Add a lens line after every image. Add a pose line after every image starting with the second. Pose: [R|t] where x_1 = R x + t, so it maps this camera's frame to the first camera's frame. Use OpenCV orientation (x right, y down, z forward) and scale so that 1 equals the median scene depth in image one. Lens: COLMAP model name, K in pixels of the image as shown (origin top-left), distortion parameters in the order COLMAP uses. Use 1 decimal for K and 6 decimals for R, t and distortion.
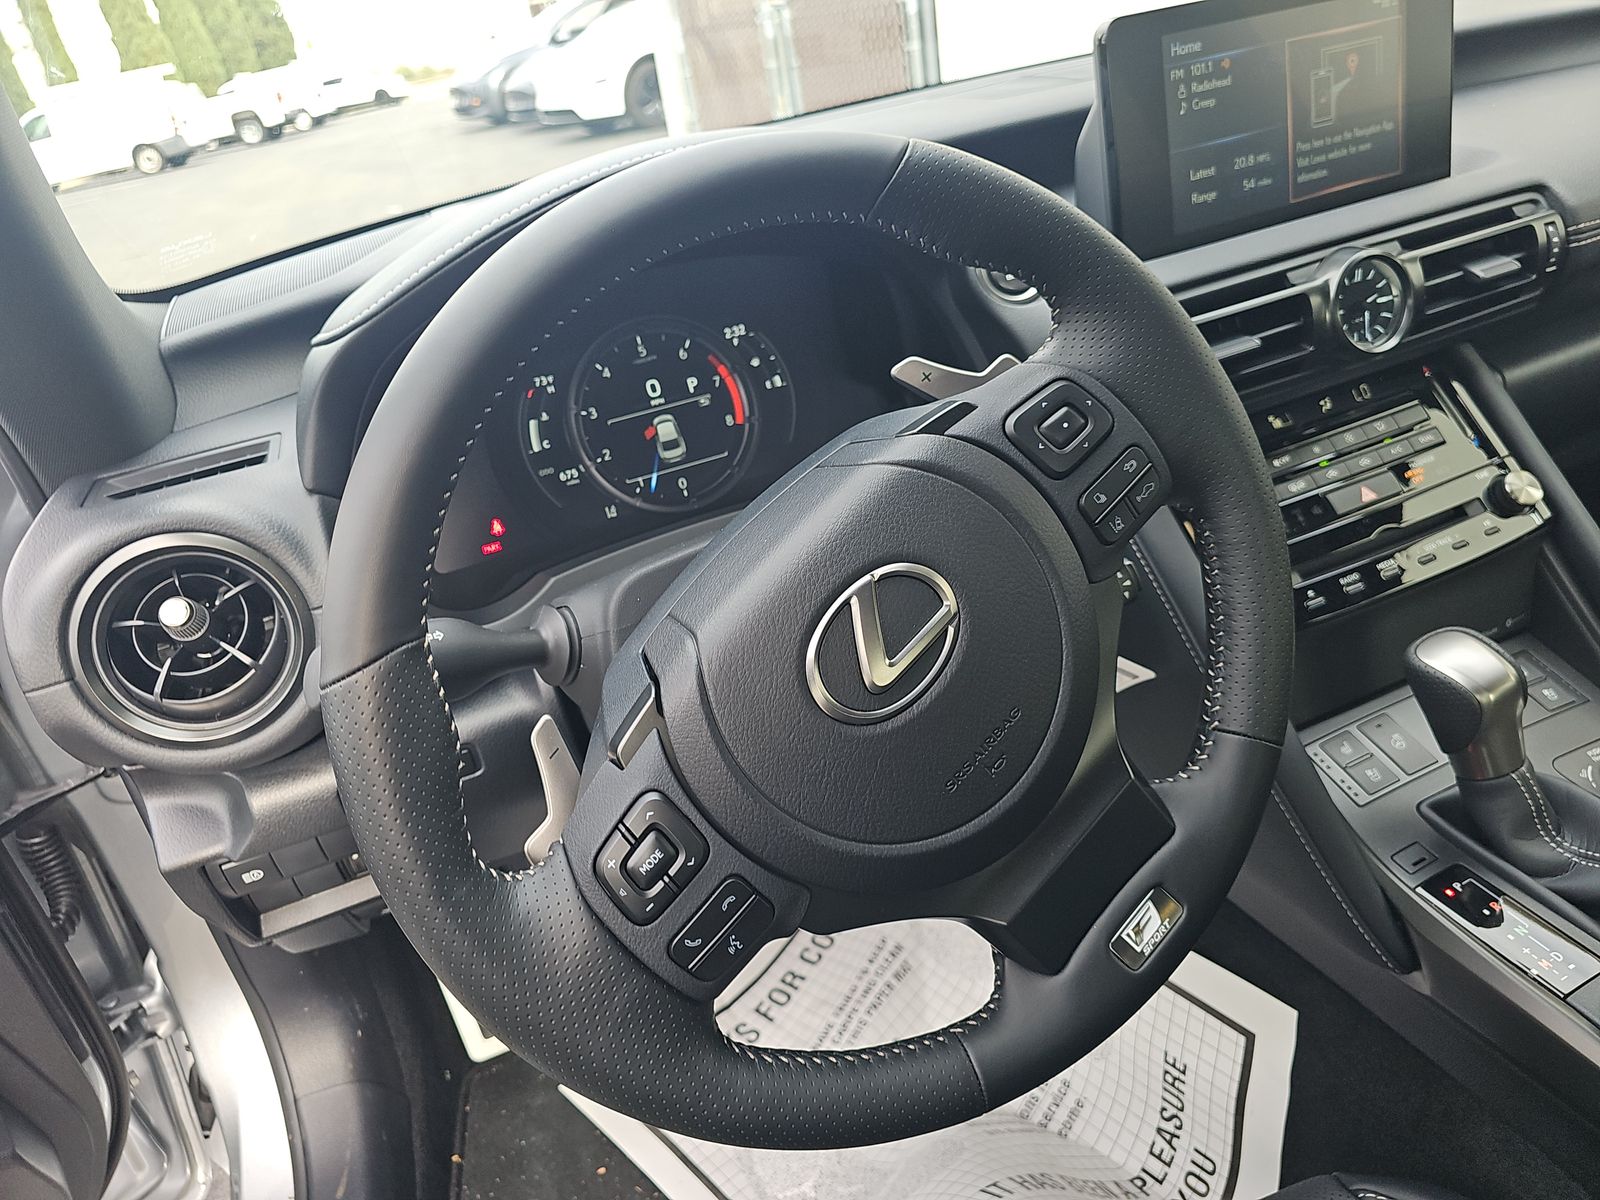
lens RADIAL K [[1076.5, 0, 796.9], [0, 1076.5, 544.3], [0, 0, 1]] dist [0.059687, -0.092796]
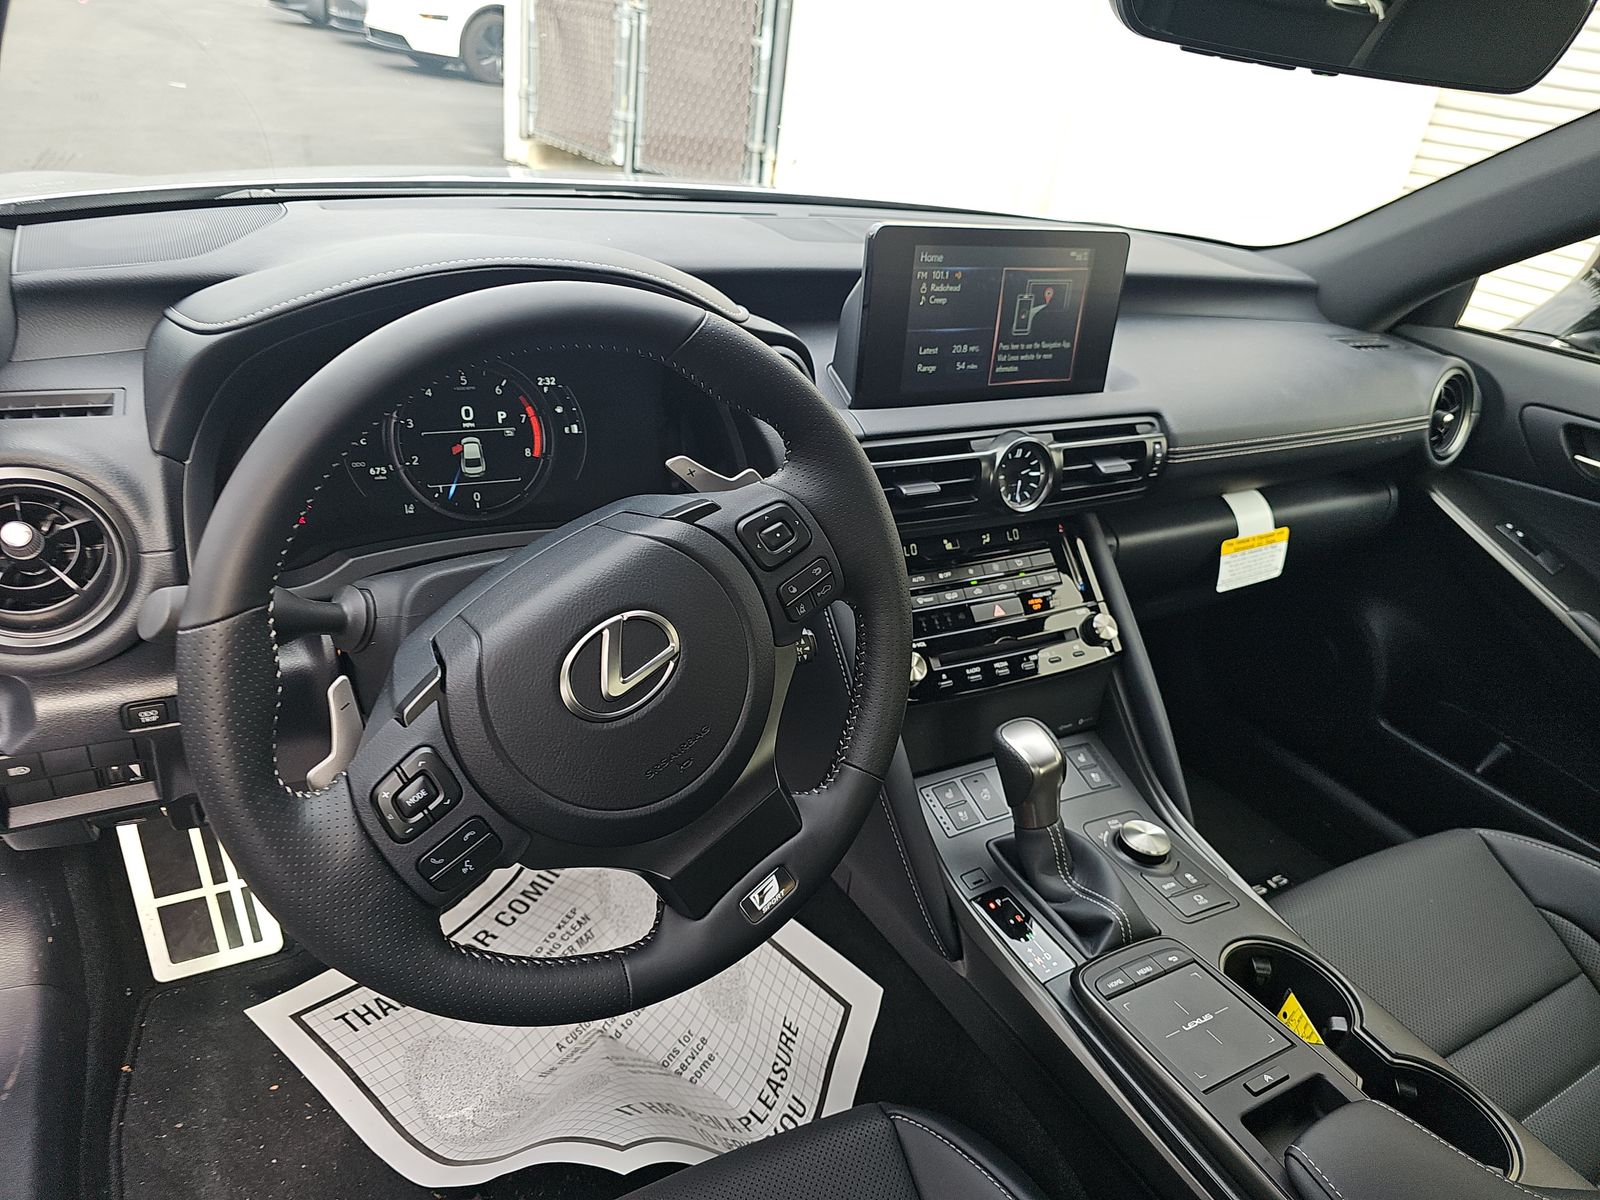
lens RADIAL K [[1093.6, 0, 797.5], [0, 1093.6, 578.4], [0, 0, 1]] dist [0.032715, -0.047657]
pose [[0.958222, 0.182990, 0.219831, -0.021336], [-0.187988, 0.982169, 0.001853, -0.043660], [-0.215572, -0.043102, 0.975536, -0.282305]]
